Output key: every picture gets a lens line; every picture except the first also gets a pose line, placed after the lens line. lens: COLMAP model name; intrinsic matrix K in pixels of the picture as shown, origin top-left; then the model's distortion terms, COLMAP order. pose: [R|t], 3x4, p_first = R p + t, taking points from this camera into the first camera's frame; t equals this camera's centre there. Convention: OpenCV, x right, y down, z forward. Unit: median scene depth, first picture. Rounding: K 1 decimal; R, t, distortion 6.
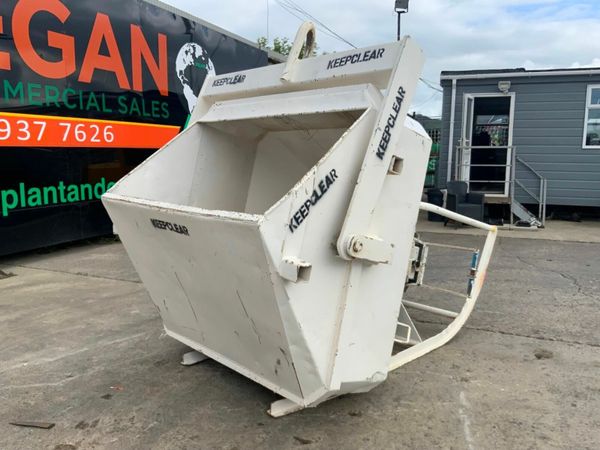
lens RADIAL K [[496.9, 0, 300.0], [0, 496.9, 225.0], [0, 0, 1]] dist [0.097201, -0.186818]
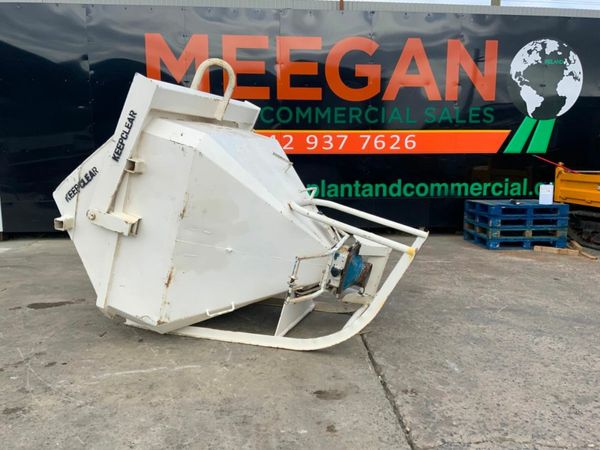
lens RADIAL K [[496.9, 0, 300.0], [0, 496.9, 225.0], [0, 0, 1]] dist [0.097201, -0.186818]
pose [[0.458052, 0.117548, -0.881119, 0.608072], [-0.126729, 0.989729, 0.066158, -0.039432], [0.879846, 0.081360, 0.468244, 0.278838]]
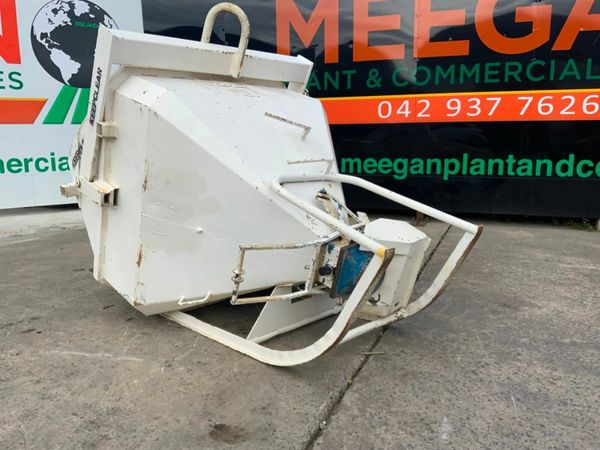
lens RADIAL K [[496.9, 0, 300.0], [0, 496.9, 225.0], [0, 0, 1]] dist [0.097201, -0.186818]
pose [[0.040039, 0.178069, -0.983203, 0.551908], [-0.138888, 0.975432, 0.171006, -0.062585], [0.989498, 0.129708, 0.063787, 0.526871]]
